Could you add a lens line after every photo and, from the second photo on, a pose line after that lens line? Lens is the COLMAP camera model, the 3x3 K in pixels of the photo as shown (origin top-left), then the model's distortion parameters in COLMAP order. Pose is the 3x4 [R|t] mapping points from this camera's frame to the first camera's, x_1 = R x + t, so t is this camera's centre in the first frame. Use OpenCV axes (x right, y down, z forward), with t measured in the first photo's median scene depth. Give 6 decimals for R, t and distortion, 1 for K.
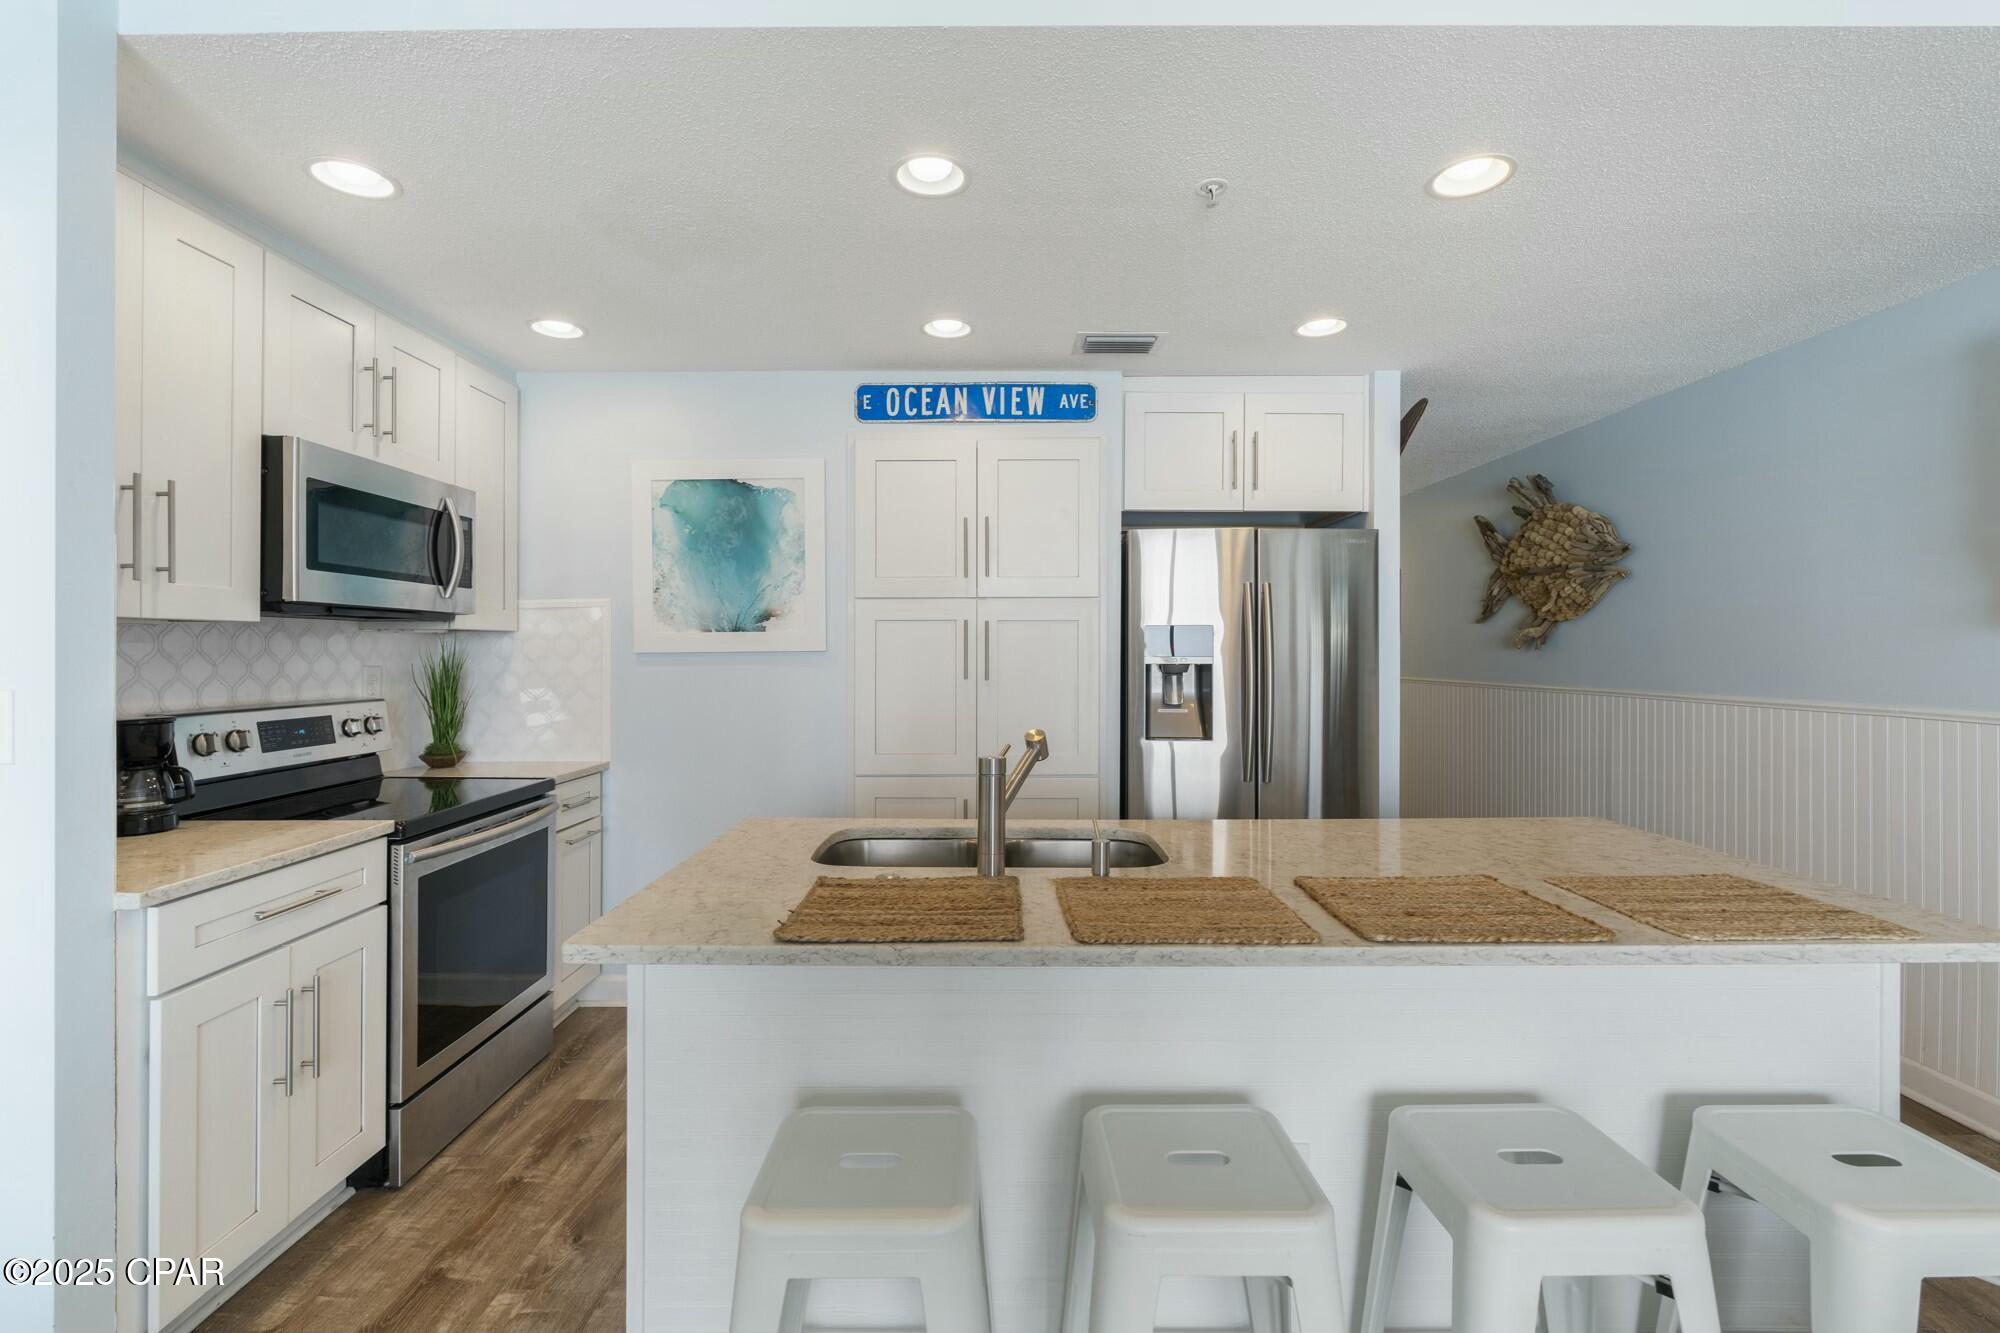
lens RADIAL K [[891.3, 0, 1006.1], [0, 891.3, 646.4], [0, 0, 1]] dist [-0.007918, 0.002832]
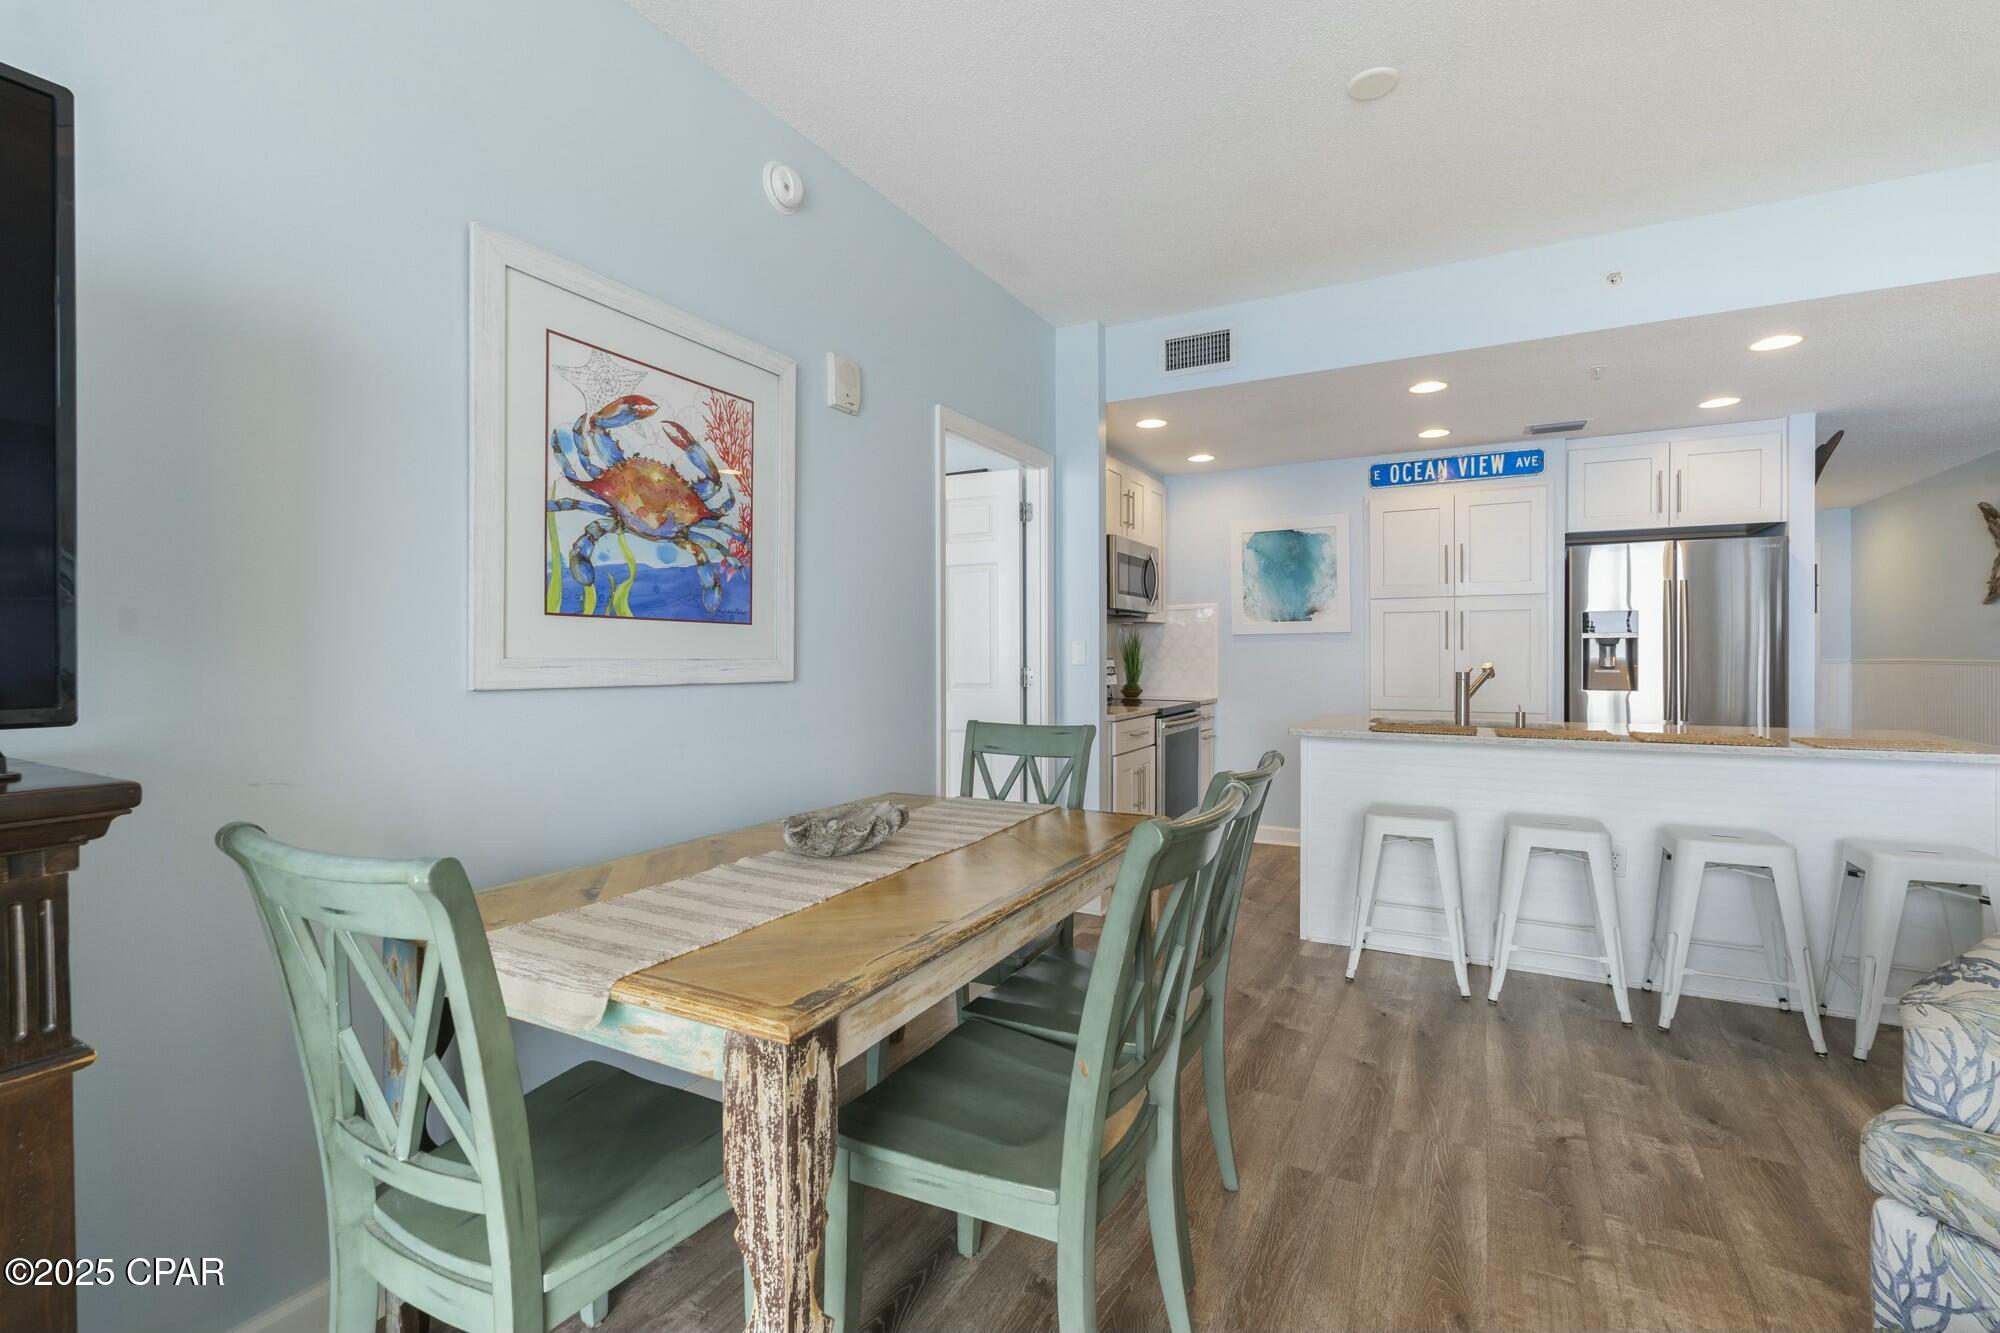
lens RADIAL K [[891.3, 0, 1004.3], [0, 891.3, 657.8], [0, 0, 1]] dist [-0.007918, 0.002832]
pose [[0.877428, 0.000427, -0.479709, 0.022673], [0.004740, 0.999943, 0.009560, 0.034038], [0.479686, -0.010662, 0.877376, -0.731779]]
